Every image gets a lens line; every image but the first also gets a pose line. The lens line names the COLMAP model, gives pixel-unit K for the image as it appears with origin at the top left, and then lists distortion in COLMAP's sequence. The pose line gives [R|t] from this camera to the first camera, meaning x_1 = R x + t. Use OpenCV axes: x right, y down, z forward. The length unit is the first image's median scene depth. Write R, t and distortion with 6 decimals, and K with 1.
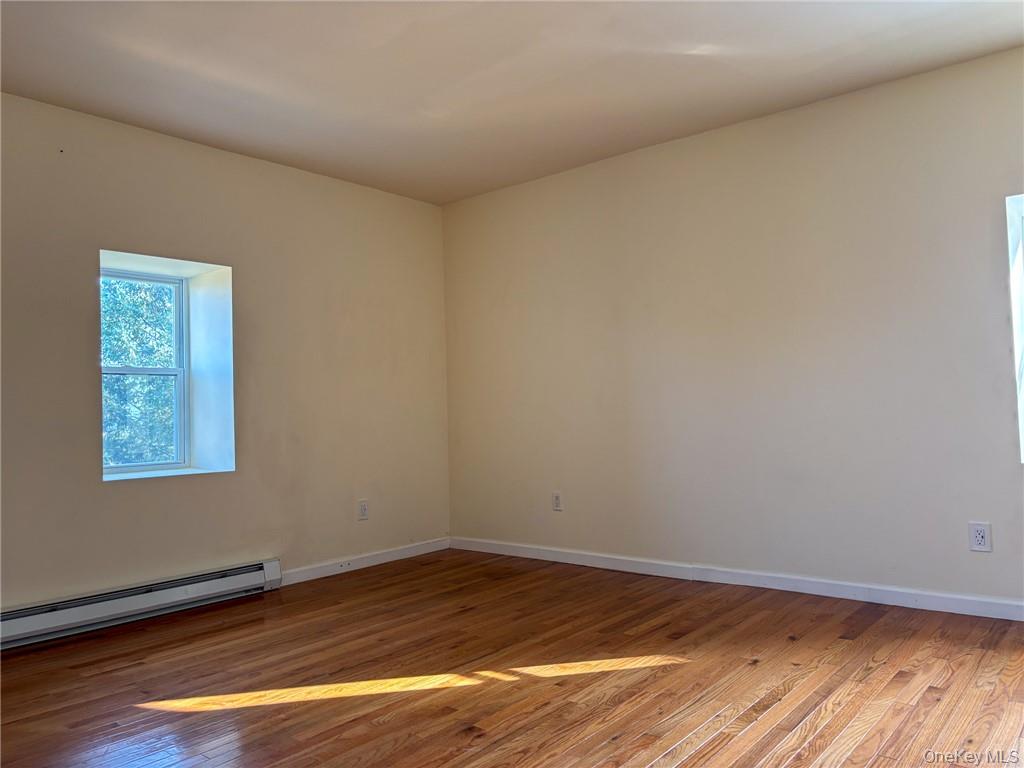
lens RADIAL K [[773.9, 0, 509.7], [0, 773.9, 383.8], [0, 0, 1]] dist [0.014863, 0.003803]
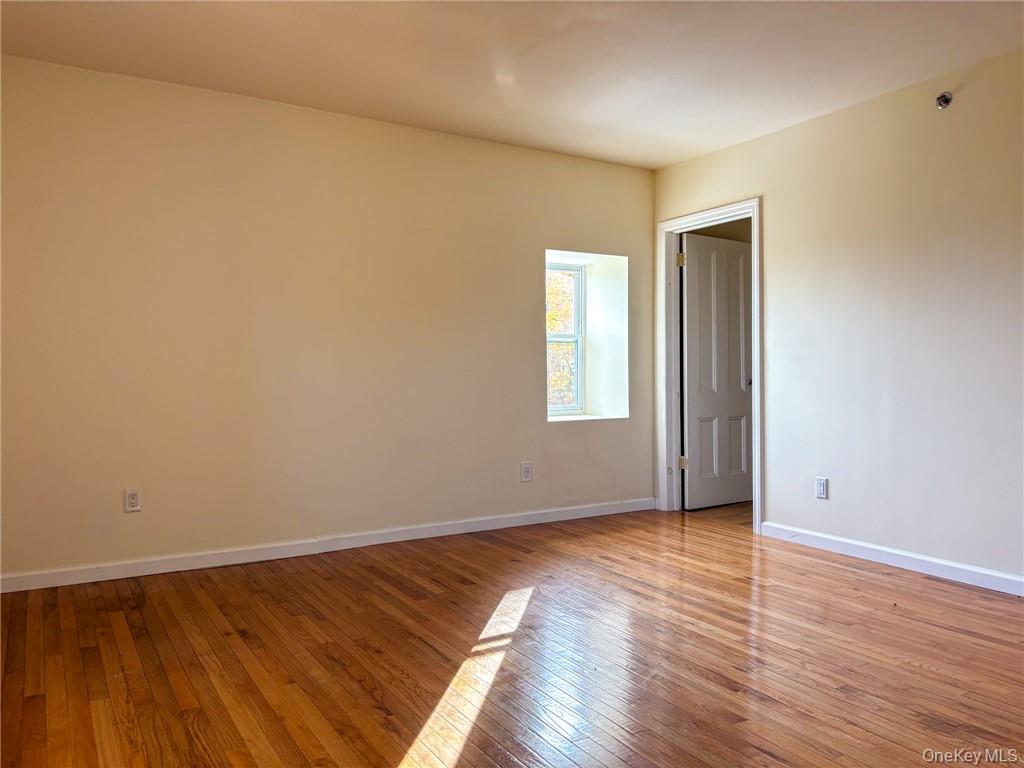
lens RADIAL K [[773.9, 0, 508.9], [0, 773.9, 381.6], [0, 0, 1]] dist [0.014863, 0.003803]
pose [[0.318926, 0.020165, 0.947565, -0.891988], [-0.034790, 0.999349, -0.009558, 0.039641], [-0.947141, -0.029918, 0.319420, 0.612554]]
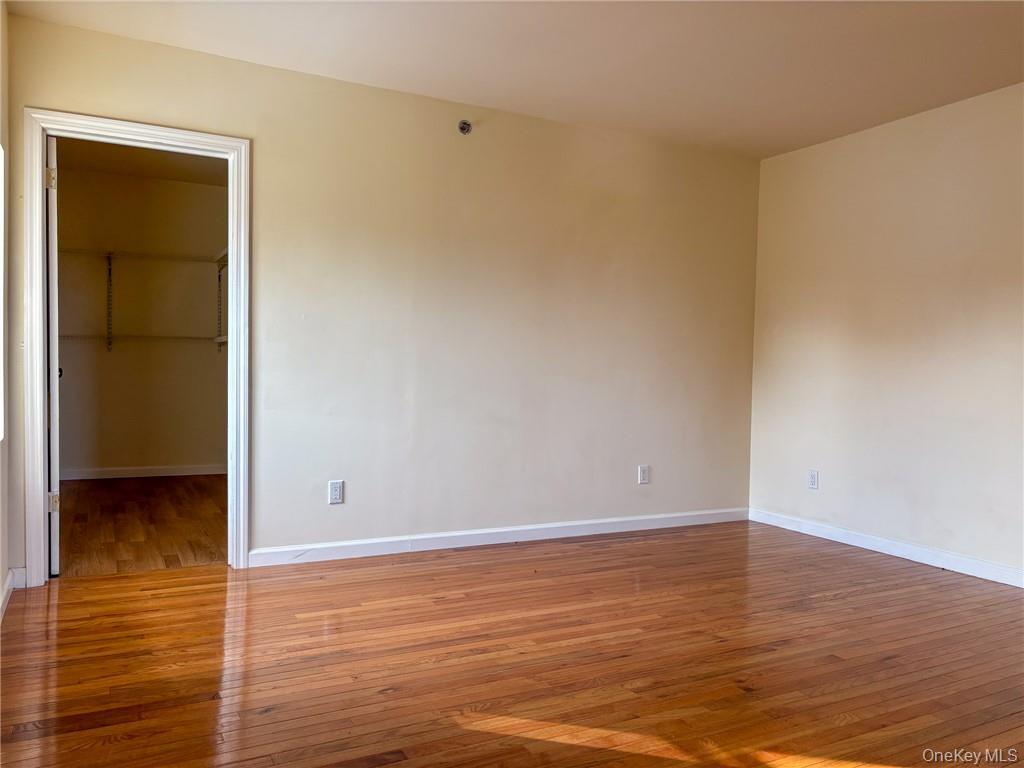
lens RADIAL K [[773.9, 0, 512.8], [0, 773.9, 382.8], [0, 0, 1]] dist [0.014863, 0.003803]
pose [[-0.928841, 0.006494, 0.370422, -0.112124], [0.000238, 0.999857, -0.016934, 0.040455], [-0.370479, -0.015641, -0.928709, 1.608873]]
